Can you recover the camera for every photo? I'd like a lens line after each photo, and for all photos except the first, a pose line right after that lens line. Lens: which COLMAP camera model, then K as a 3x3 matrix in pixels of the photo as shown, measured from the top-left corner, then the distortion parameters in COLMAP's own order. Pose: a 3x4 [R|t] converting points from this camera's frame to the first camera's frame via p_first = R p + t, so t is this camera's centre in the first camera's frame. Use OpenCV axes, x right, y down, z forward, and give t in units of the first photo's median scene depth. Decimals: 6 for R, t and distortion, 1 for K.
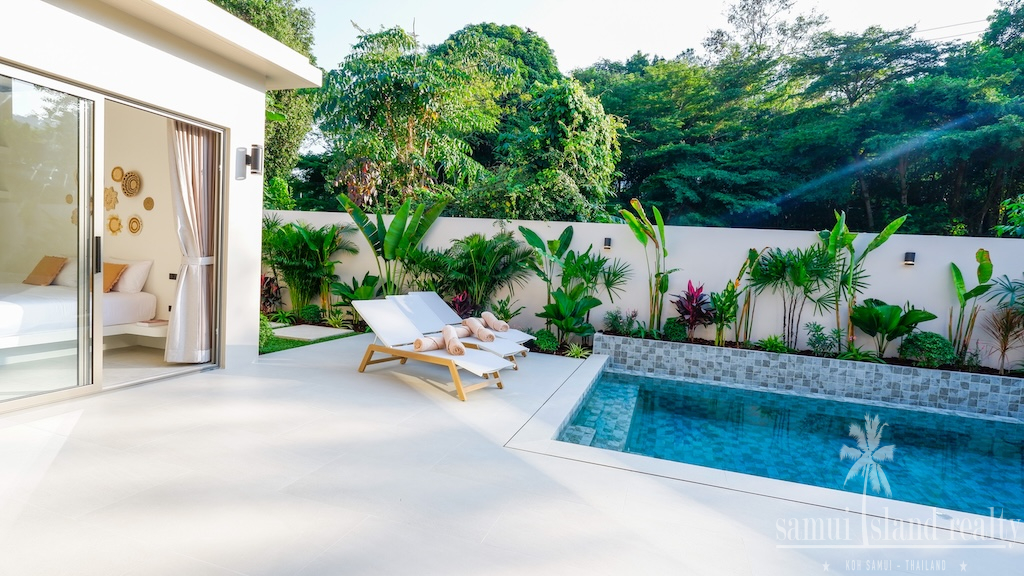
lens RADIAL K [[490.0, 0, 510.9], [0, 490.0, 288.0], [0, 0, 1]] dist [-0.001266, 0.000714]
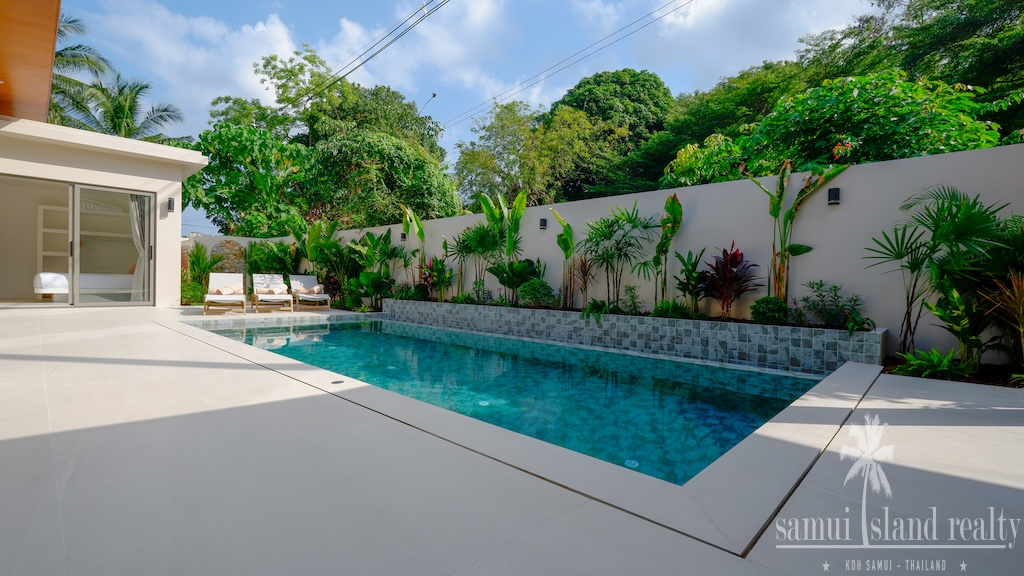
lens RADIAL K [[452.5, 0, 511.2], [0, 452.5, 282.3], [0, 0, 1]] dist [0.002090, -0.002235]
pose [[0.904758, -0.043519, -0.423697, 1.048705], [0.010688, 0.996773, -0.079557, 0.151929], [0.425792, 0.067451, 0.902303, -0.051850]]
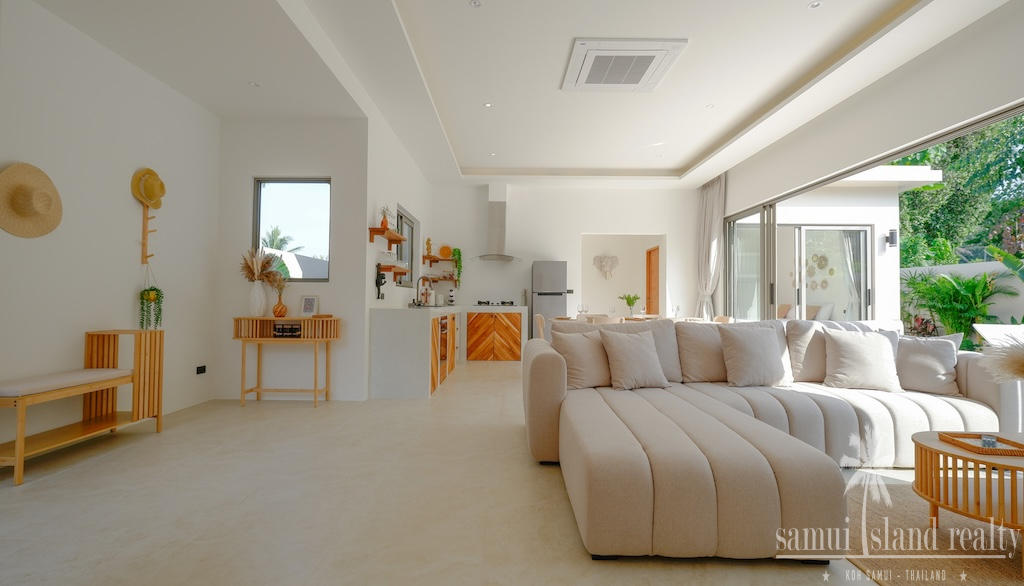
lens RADIAL K [[462.9, 0, 511.5], [0, 462.9, 289.5], [0, 0, 1]] dist [0.000064, -0.000709]
pose [[0.313259, -0.077749, -0.946480, 0.368812], [-0.050777, 0.993846, -0.098445, 0.088390], [0.948309, 0.078898, 0.307384, -0.469372]]
